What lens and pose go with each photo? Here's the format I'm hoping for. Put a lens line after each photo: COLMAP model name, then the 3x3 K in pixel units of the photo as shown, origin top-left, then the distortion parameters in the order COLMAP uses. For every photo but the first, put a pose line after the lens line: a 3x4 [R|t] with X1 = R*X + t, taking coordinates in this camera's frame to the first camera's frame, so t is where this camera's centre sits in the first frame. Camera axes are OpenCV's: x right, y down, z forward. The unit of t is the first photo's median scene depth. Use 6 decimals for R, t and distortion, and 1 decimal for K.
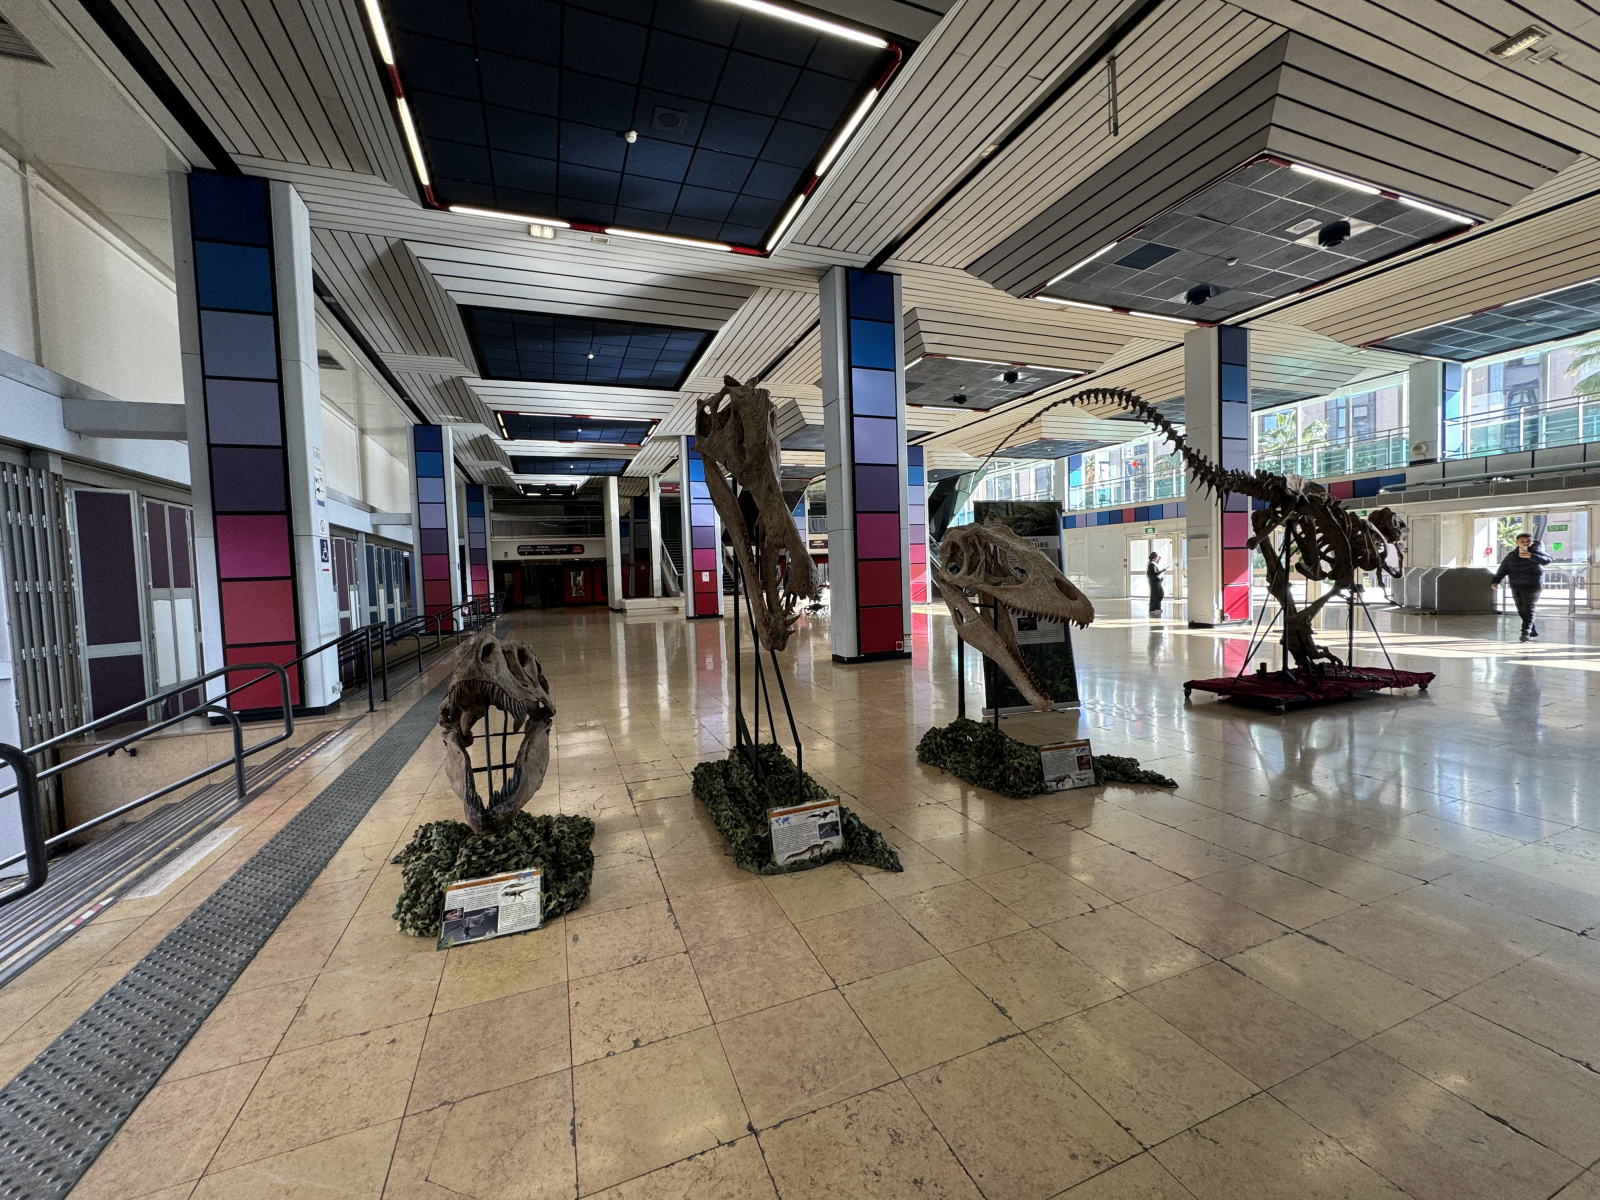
lens RADIAL K [[672.9, 0, 797.9], [0, 672.9, 596.7], [0, 0, 1]] dist [-0.000562, -0.000289]
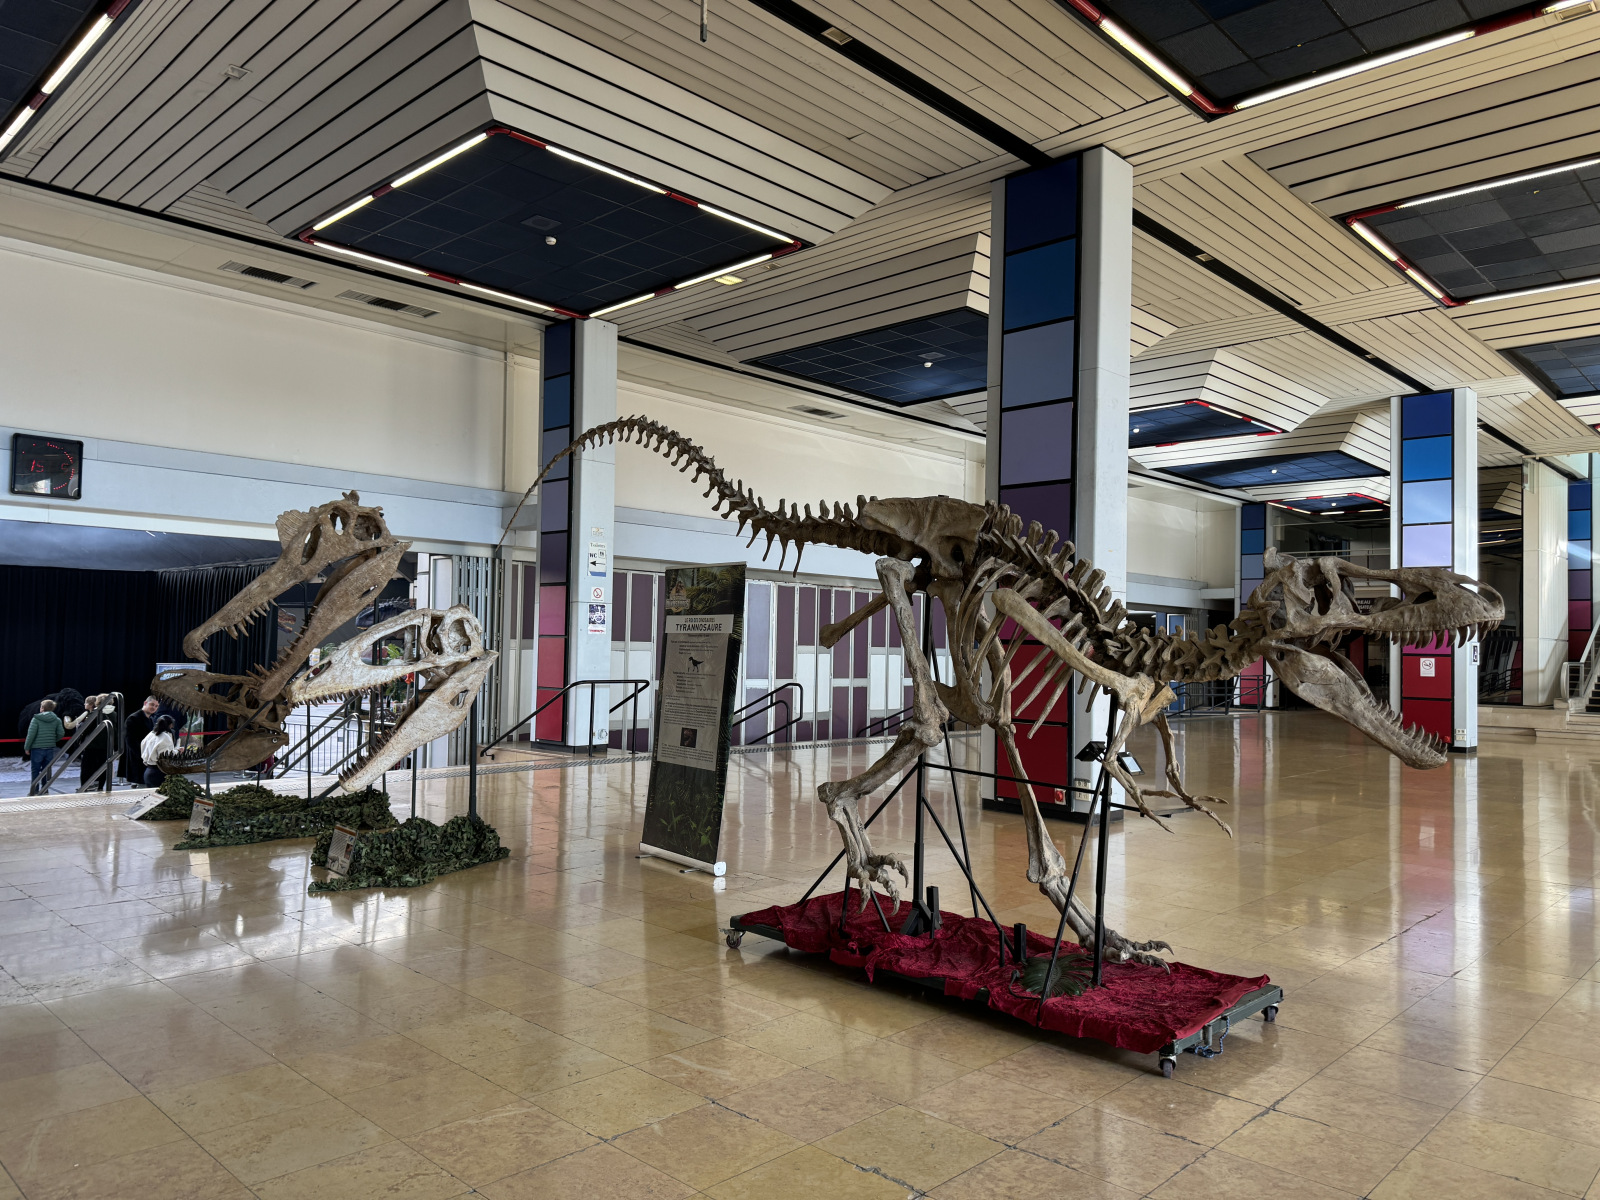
lens RADIAL K [[1157.9, 0, 800.3], [0, 1157.9, 605.9], [0, 0, 1]] dist [0.010432, -0.011142]
pose [[0.440383, 0.009176, -0.897763, 1.485874], [-0.071249, 0.997151, -0.024758, -0.076222], [0.894979, 0.074868, 0.439782, 0.550970]]
